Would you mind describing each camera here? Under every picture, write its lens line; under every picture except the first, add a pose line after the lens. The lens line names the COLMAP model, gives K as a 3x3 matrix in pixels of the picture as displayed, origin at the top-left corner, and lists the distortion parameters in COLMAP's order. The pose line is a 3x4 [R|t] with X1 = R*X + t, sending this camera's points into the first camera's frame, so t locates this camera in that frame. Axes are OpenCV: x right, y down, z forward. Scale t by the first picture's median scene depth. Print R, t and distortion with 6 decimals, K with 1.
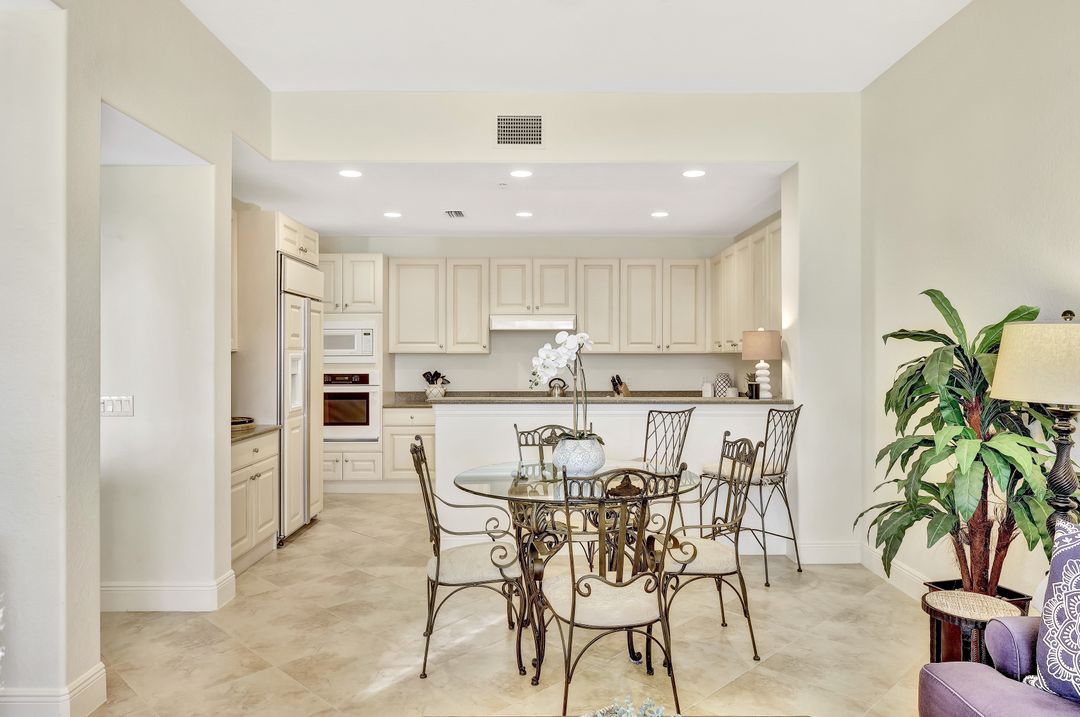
lens RADIAL K [[731.3, 0, 542.8], [0, 731.3, 359.2], [0, 0, 1]] dist [0.000036, -0.000161]
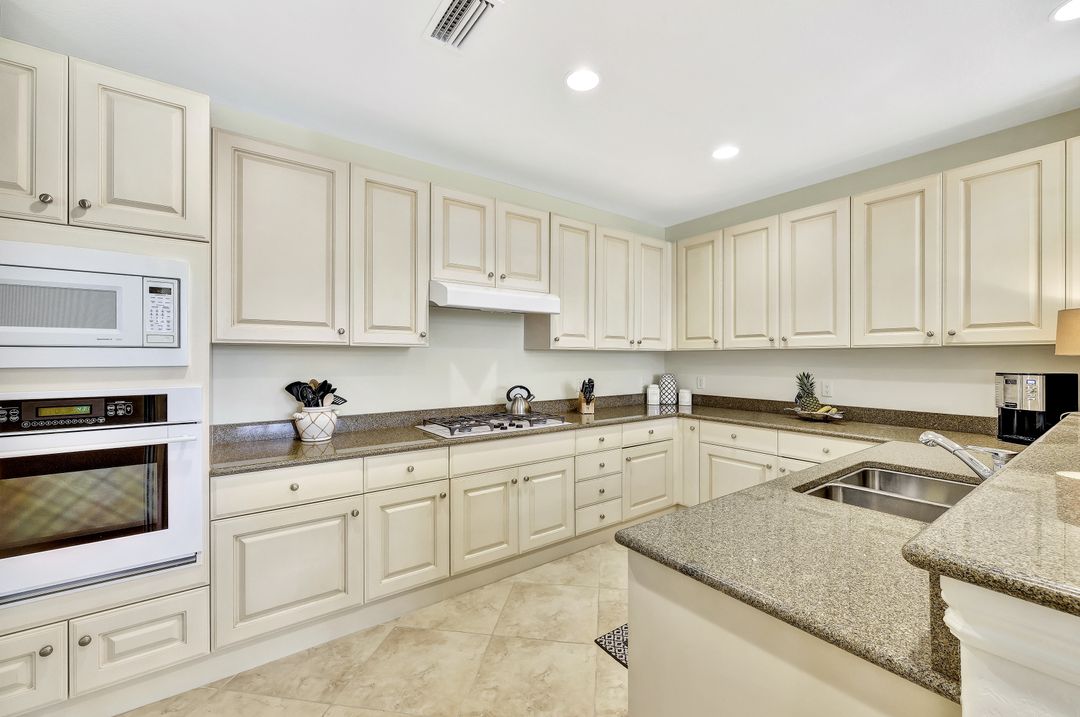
lens RADIAL K [[441.4, 0, 540.3], [0, 441.4, 358.7], [0, 0, 1]] dist [0.001173, 0.000111]
pose [[0.791033, -0.000565, 0.611774, -0.218555], [-0.001073, 0.999997, 0.002312, 0.000266], [-0.611773, -0.002485, 0.791030, 0.675734]]
